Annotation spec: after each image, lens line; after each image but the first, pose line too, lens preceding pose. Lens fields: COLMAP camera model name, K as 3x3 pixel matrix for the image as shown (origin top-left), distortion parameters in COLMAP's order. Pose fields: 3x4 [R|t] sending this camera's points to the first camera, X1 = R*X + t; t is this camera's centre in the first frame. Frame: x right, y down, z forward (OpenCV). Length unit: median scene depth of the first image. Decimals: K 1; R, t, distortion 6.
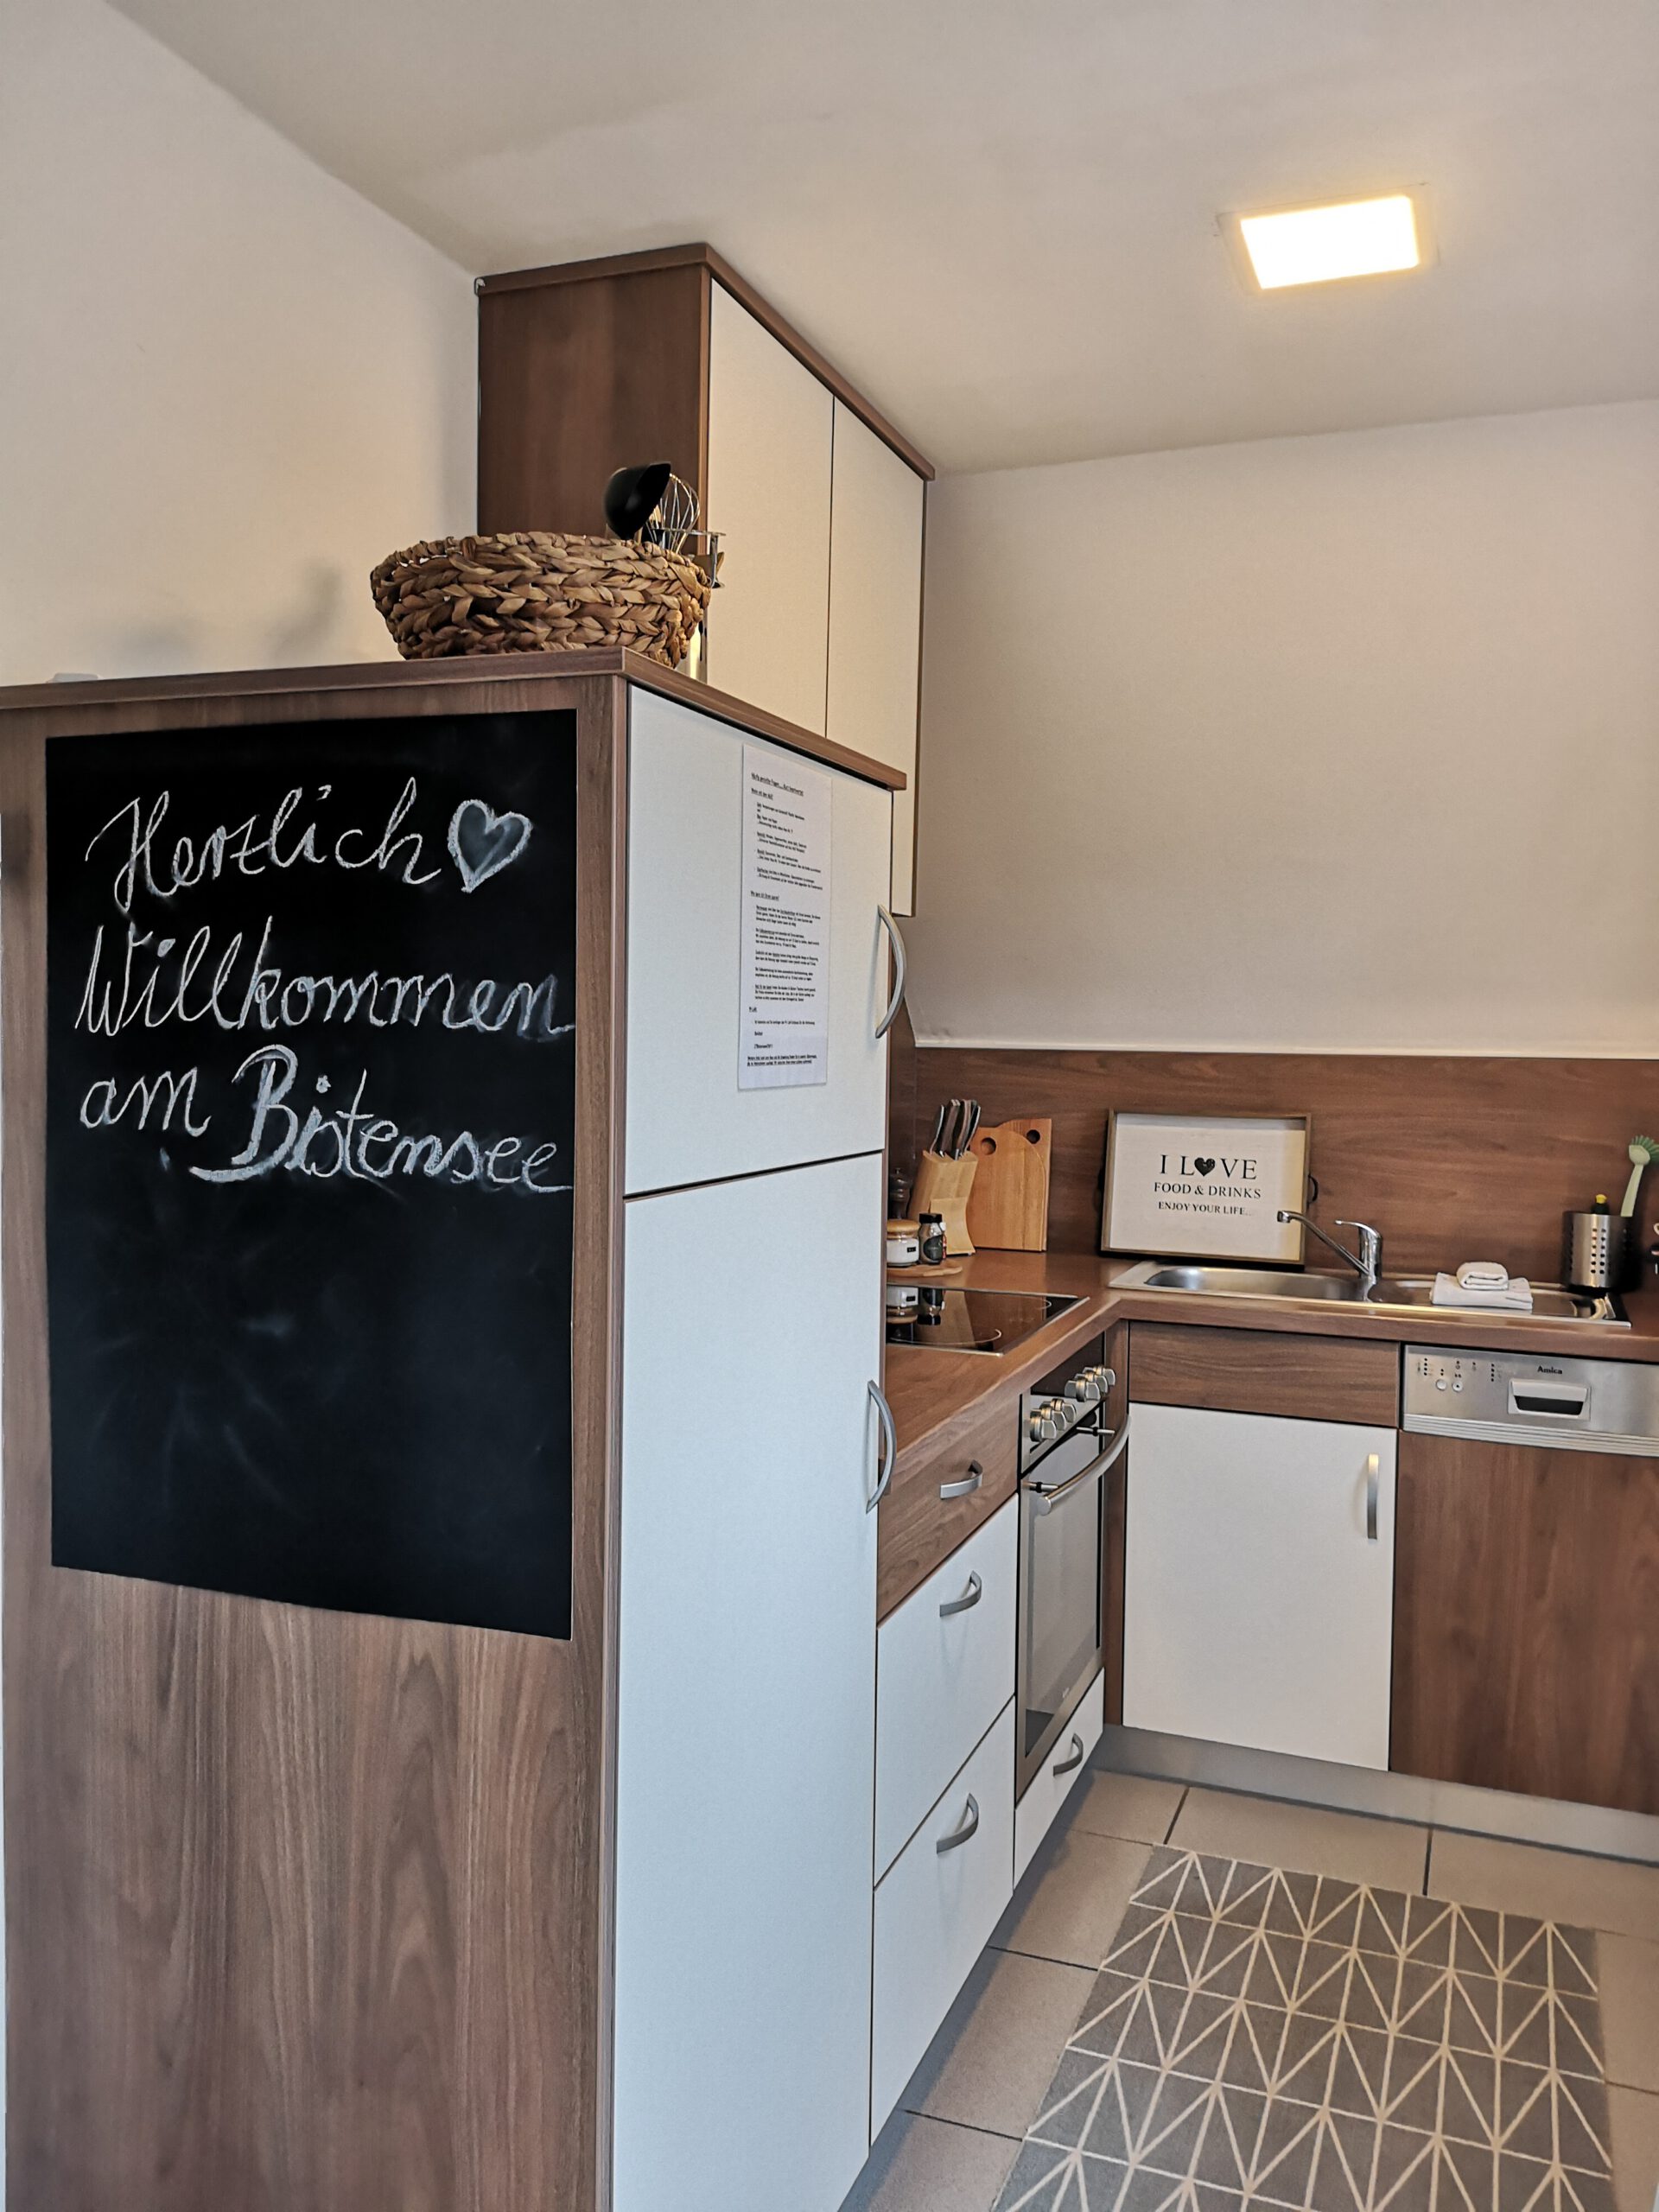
lens RADIAL K [[1753.2, 0, 839.9], [0, 1753.2, 1101.6], [0, 0, 1]] dist [0.011646, -0.007618]
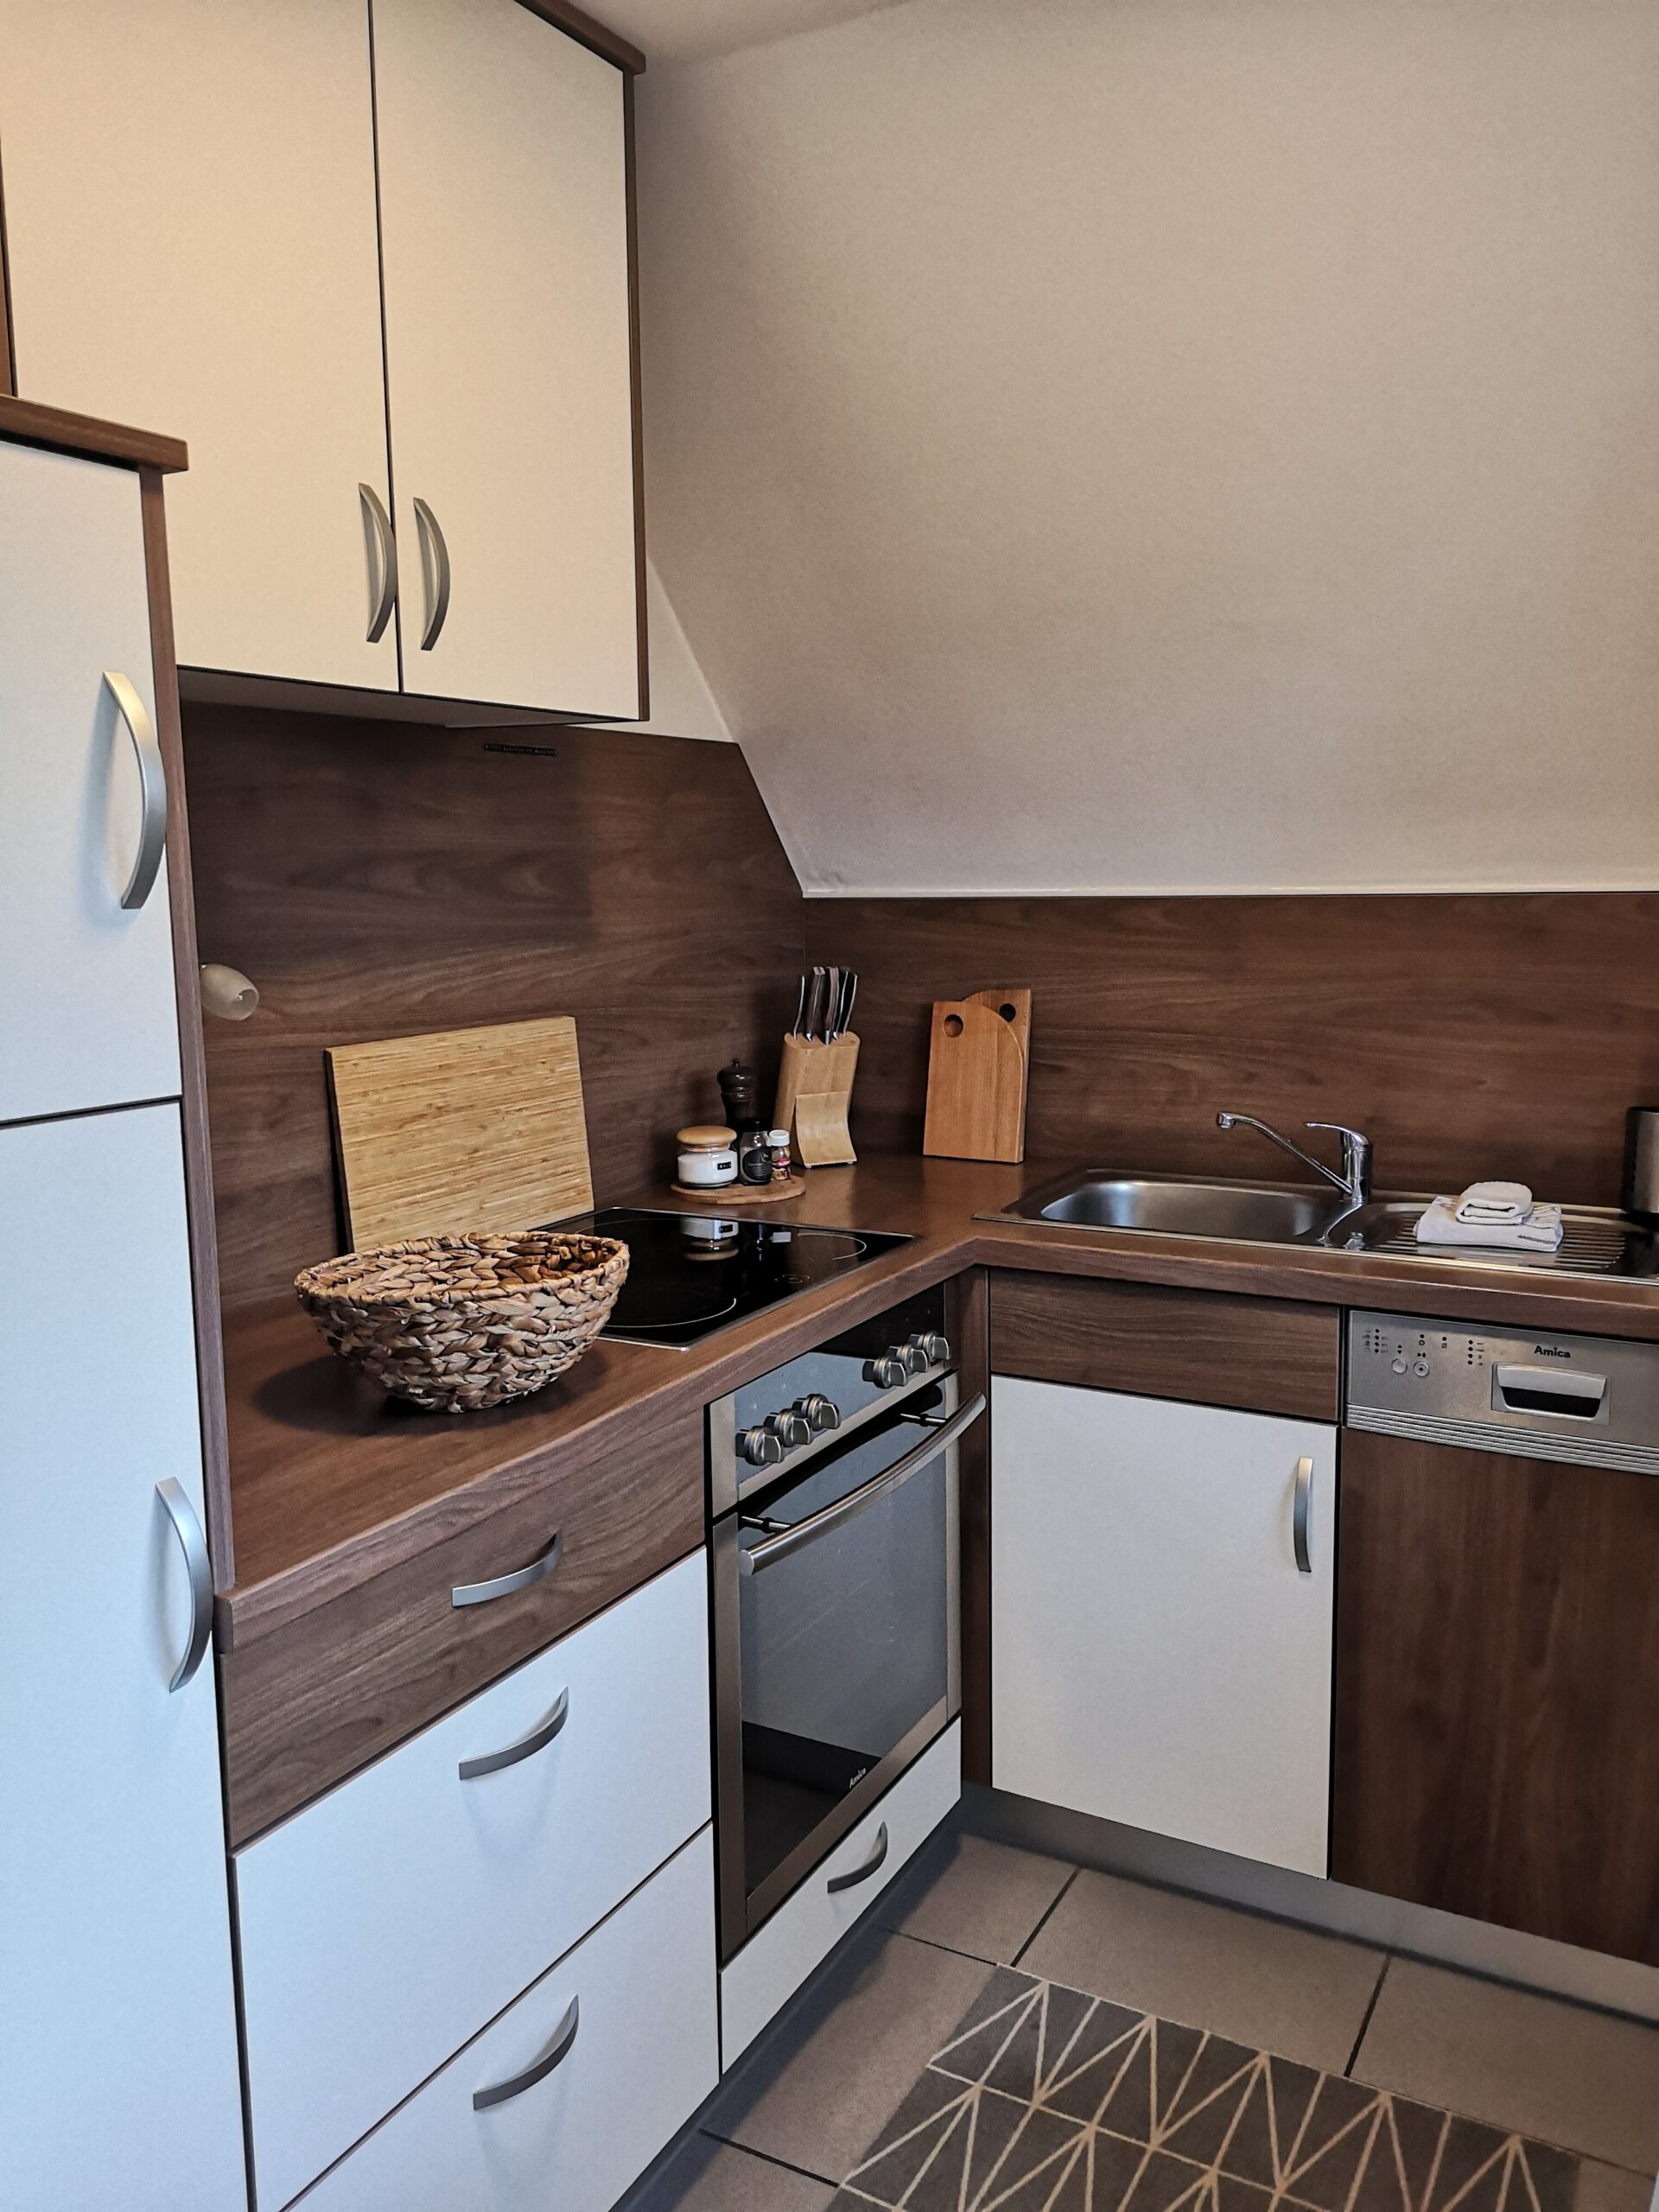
lens RADIAL K [[1753.2, 0, 817.7], [0, 1753.2, 1103.8], [0, 0, 1]] dist [0.011646, -0.007618]
pose [[0.991216, -0.009181, -0.131933, 0.200480], [0.021112, 0.995779, 0.089319, -0.011769], [0.130556, -0.091320, 0.987226, 0.275751]]
